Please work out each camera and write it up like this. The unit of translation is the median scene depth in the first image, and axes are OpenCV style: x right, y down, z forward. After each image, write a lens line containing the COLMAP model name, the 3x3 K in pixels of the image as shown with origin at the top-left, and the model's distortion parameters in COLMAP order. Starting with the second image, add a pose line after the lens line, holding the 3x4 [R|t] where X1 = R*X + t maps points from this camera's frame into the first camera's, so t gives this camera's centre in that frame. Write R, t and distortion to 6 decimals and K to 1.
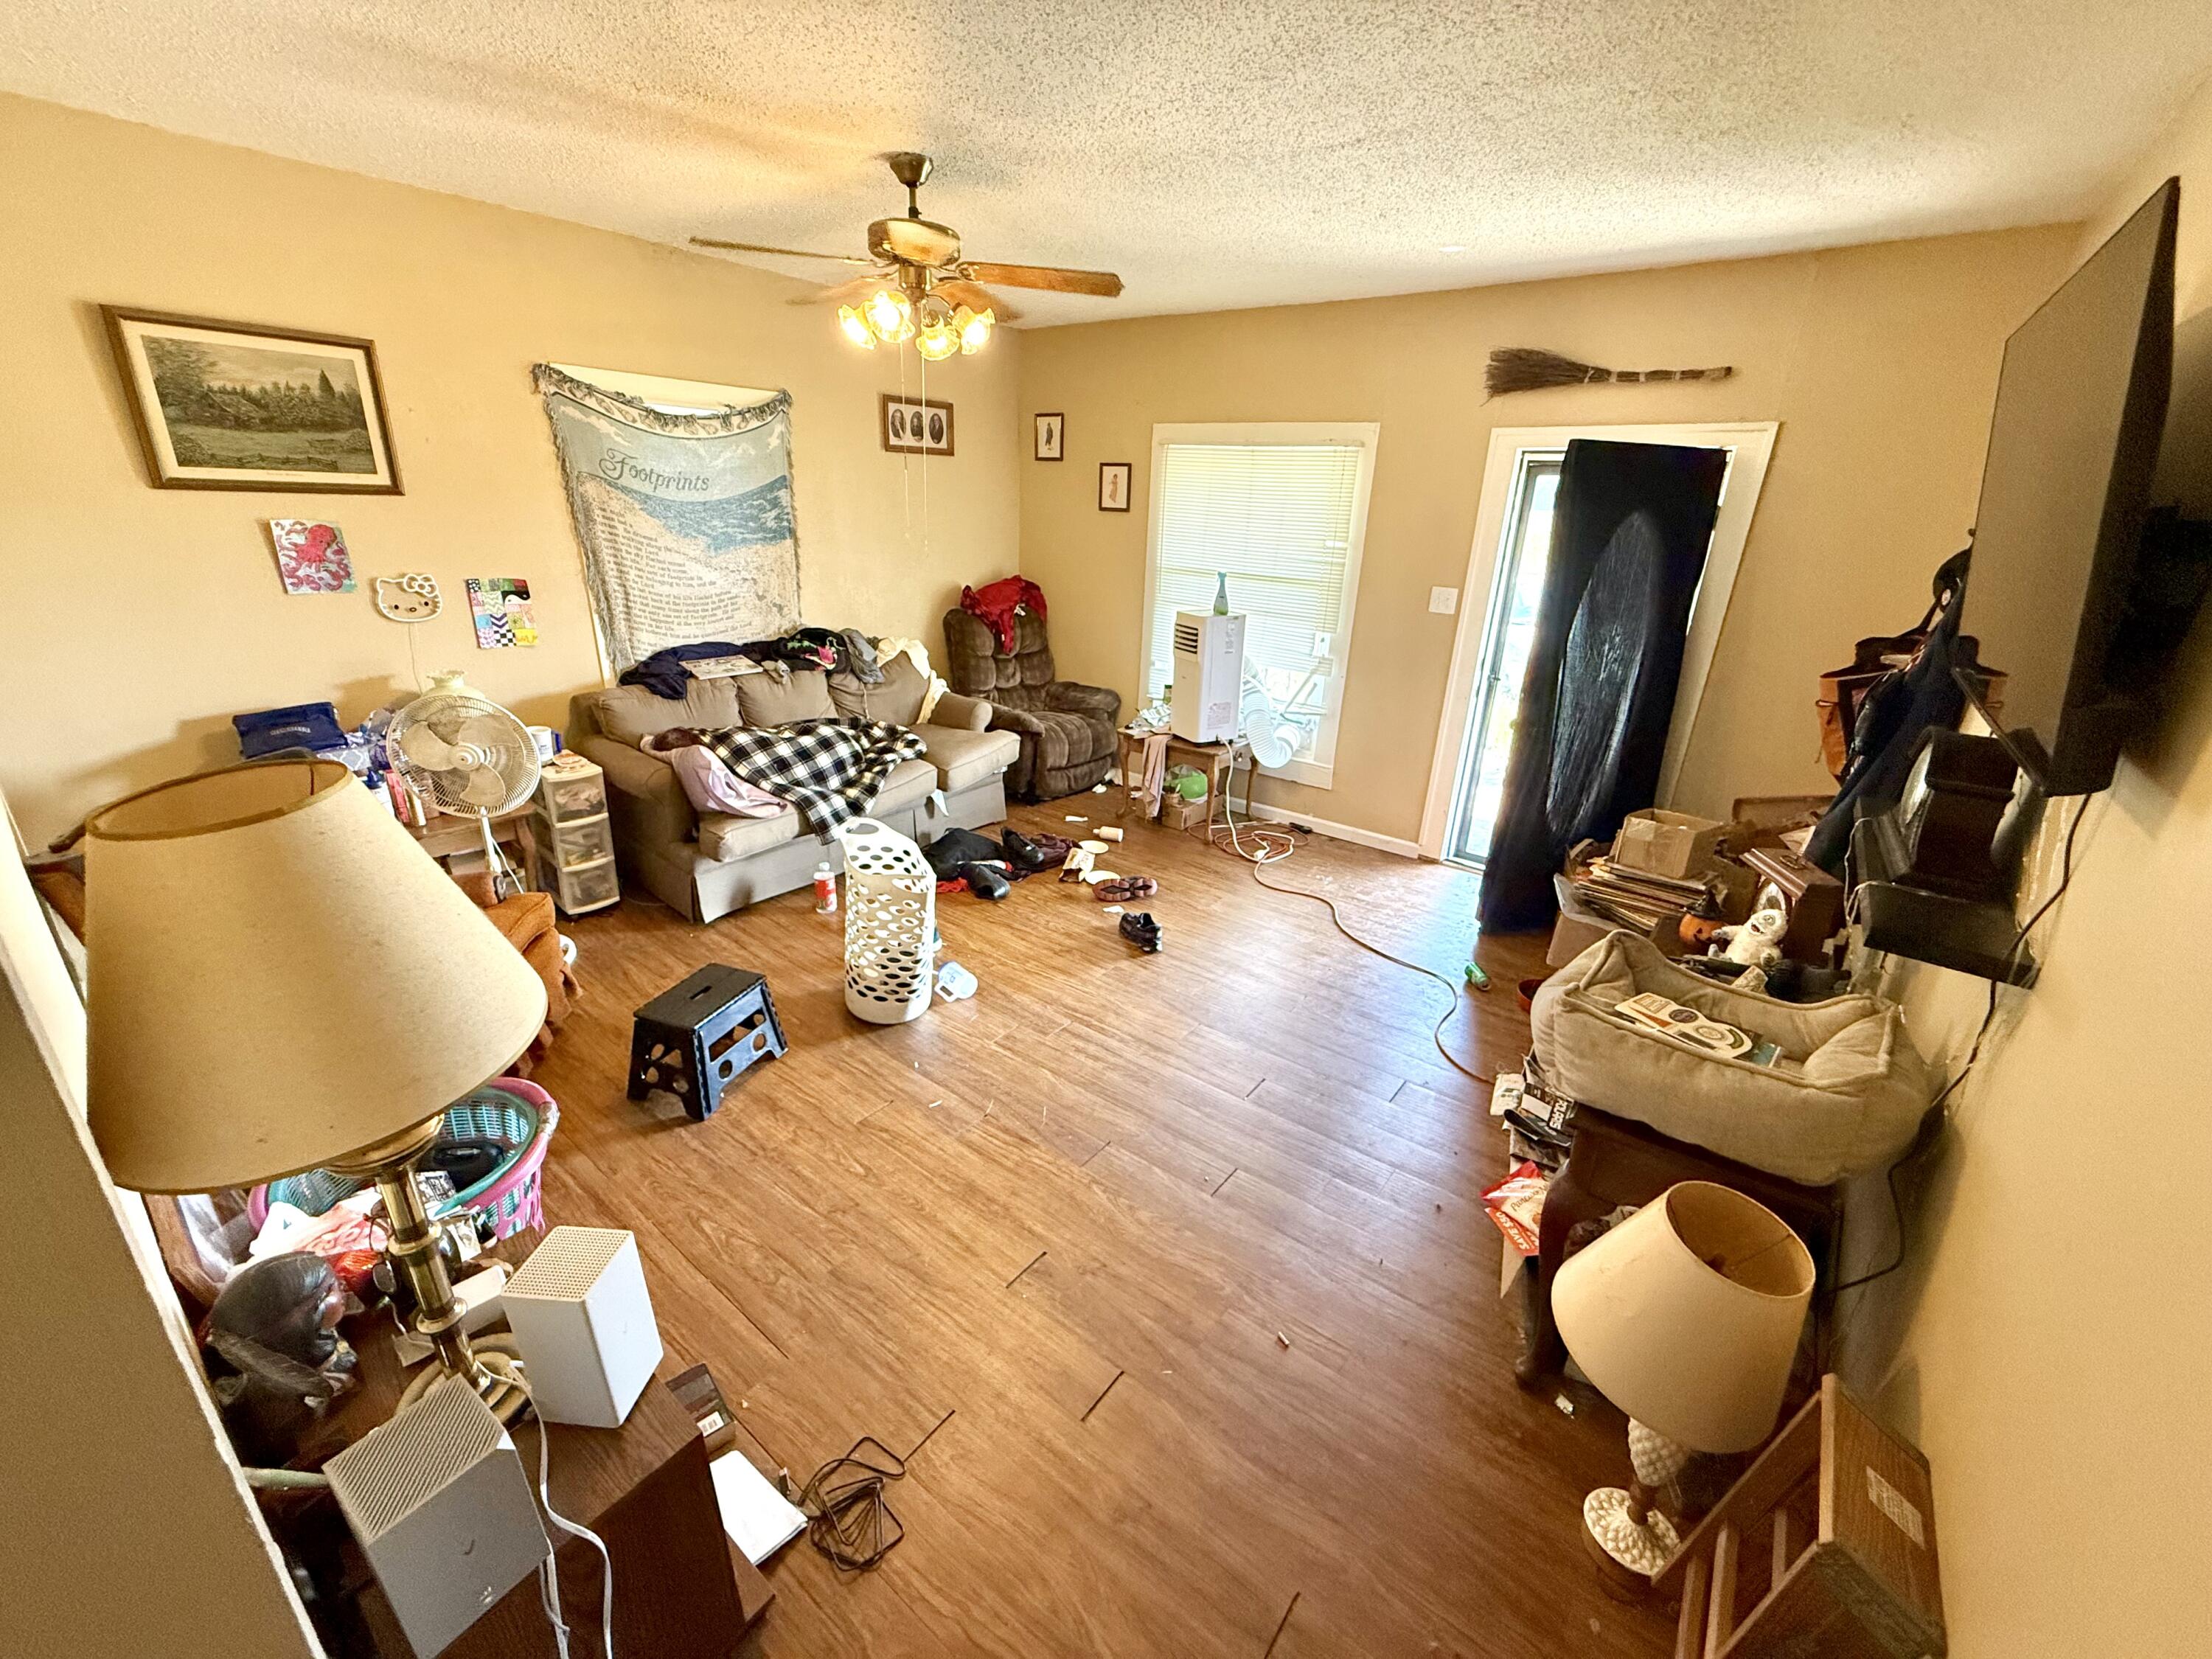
lens RADIAL K [[885.6, 0, 1095.0], [0, 885.6, 833.3], [0, 0, 1]] dist [0.000685, 0.000077]
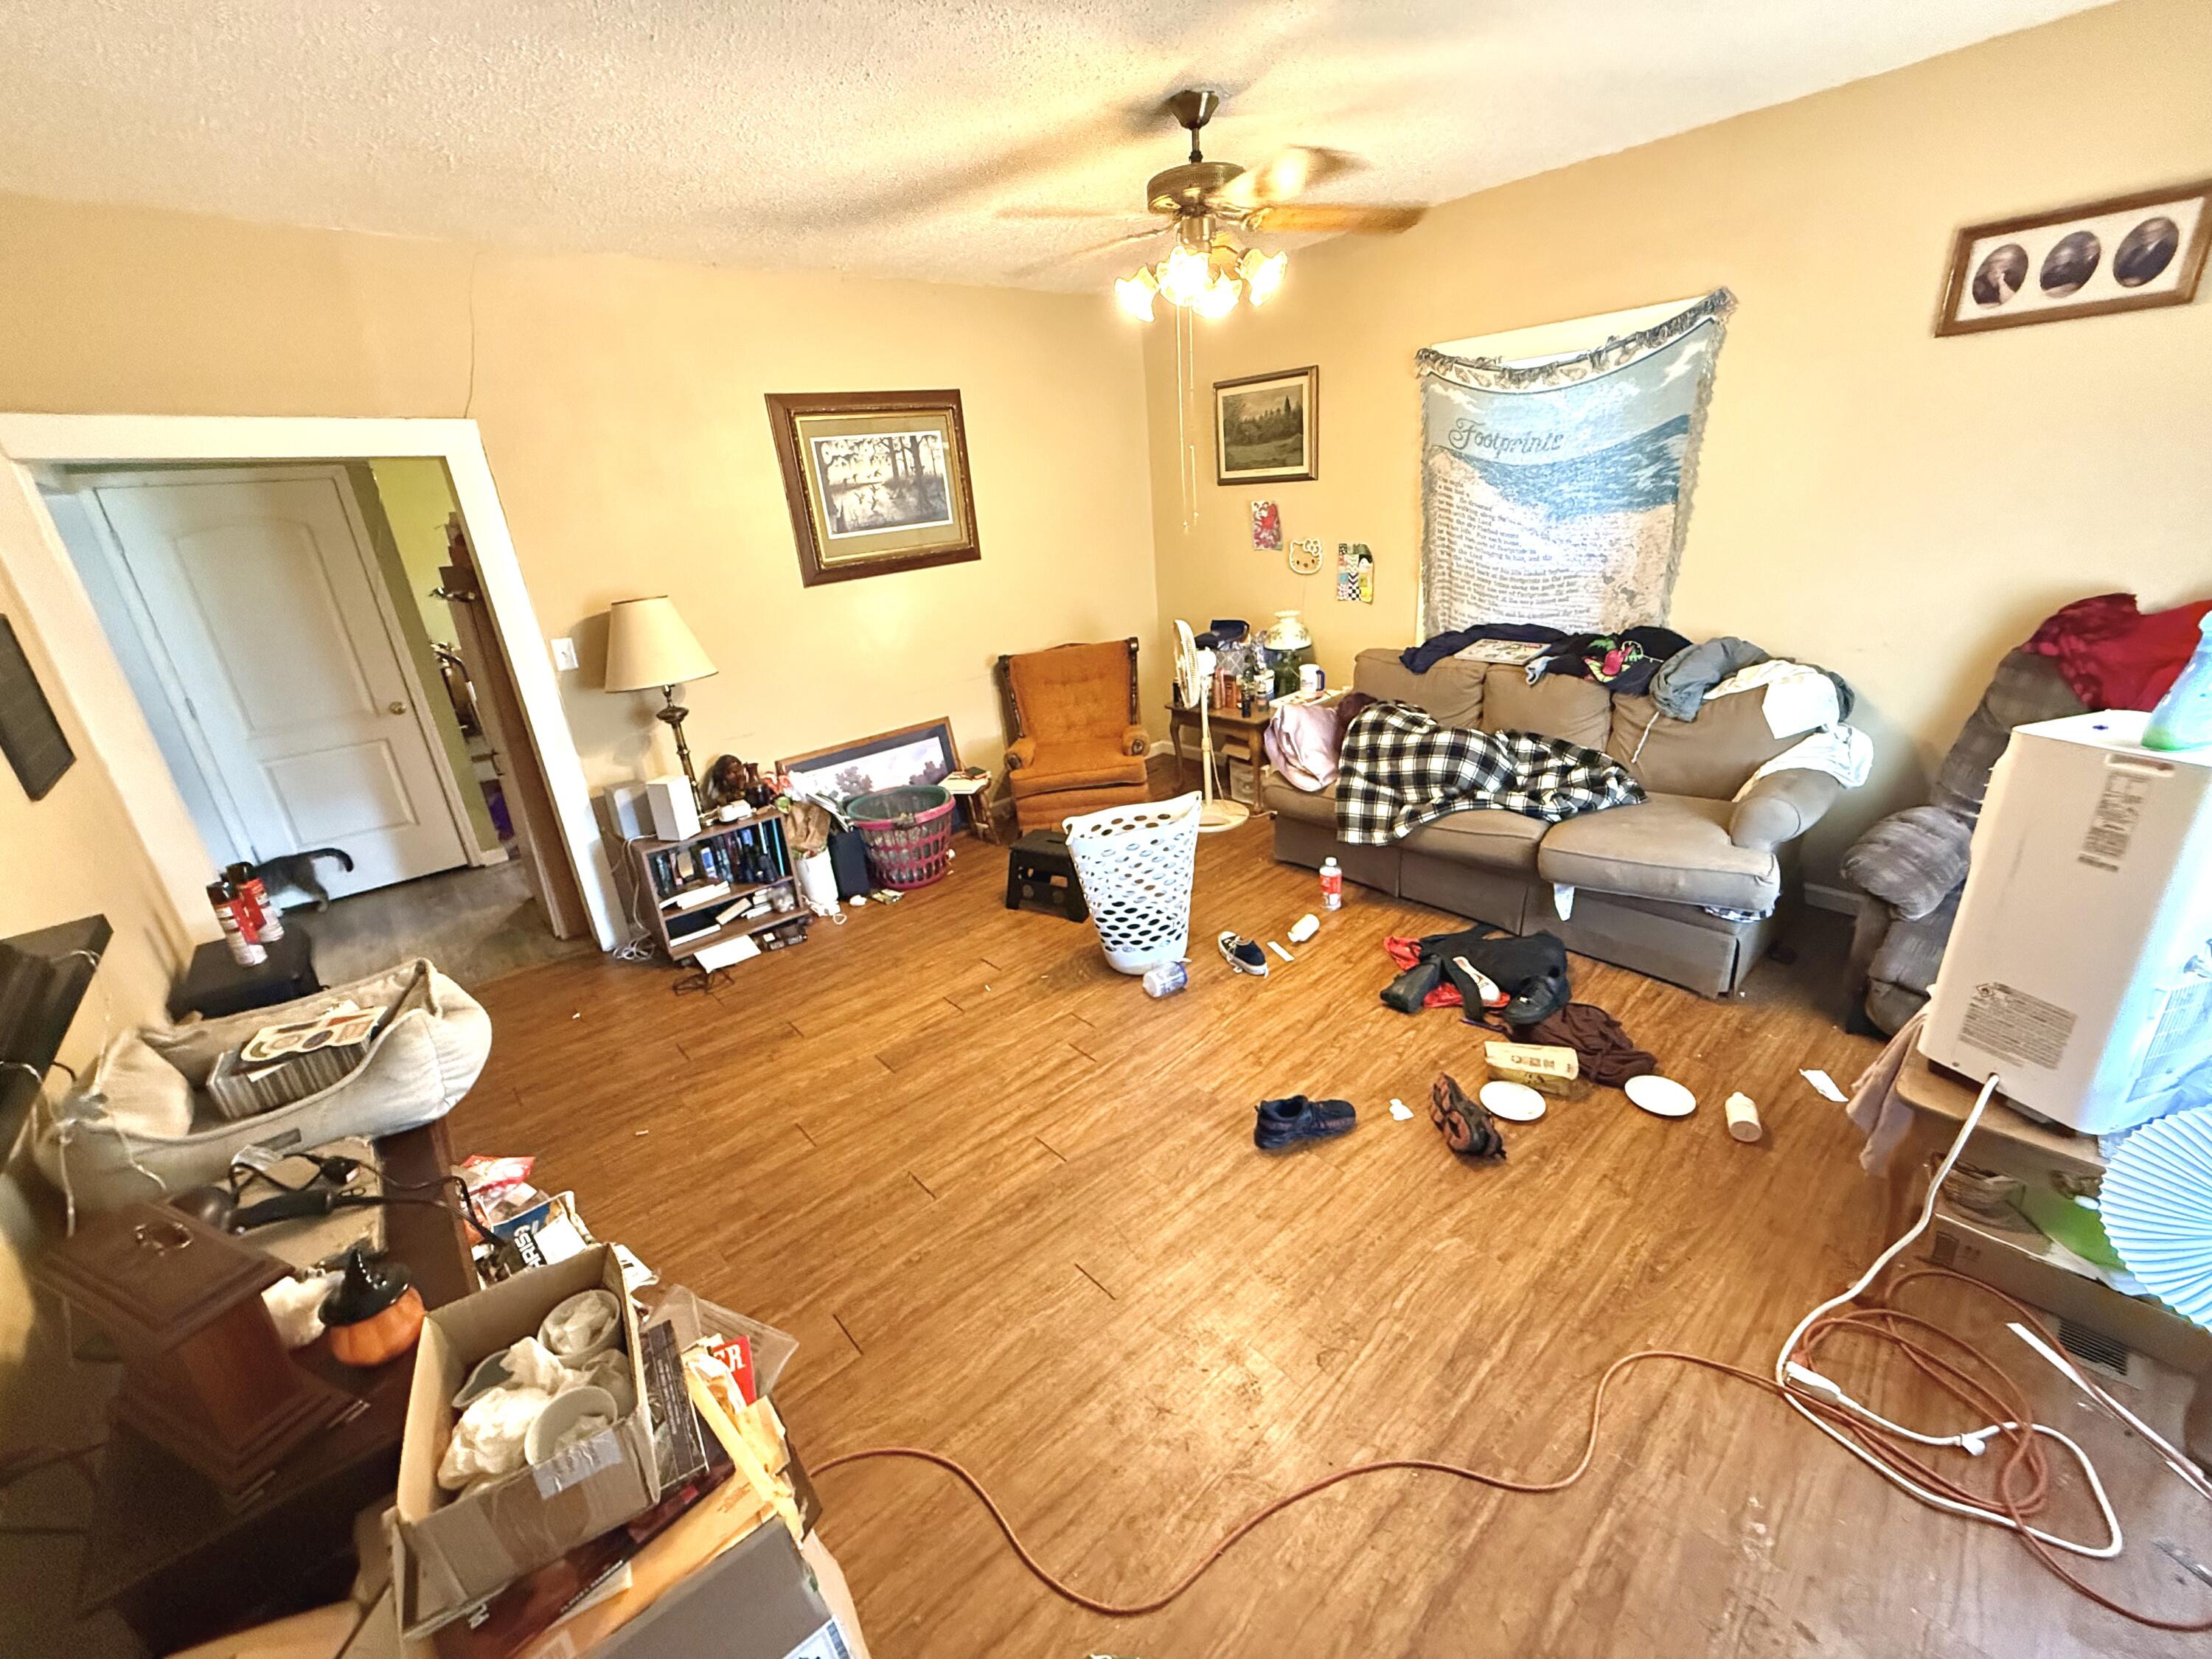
lens RADIAL K [[885.6, 0, 1095.0], [0, 885.6, 833.3], [0, 0, 1]] dist [0.000685, 0.000077]
pose [[-0.182019, 0.339042, -0.922995, 0.572444], [-0.283316, 0.880785, 0.379408, -0.262837], [0.941595, 0.330559, -0.064264, 0.769787]]
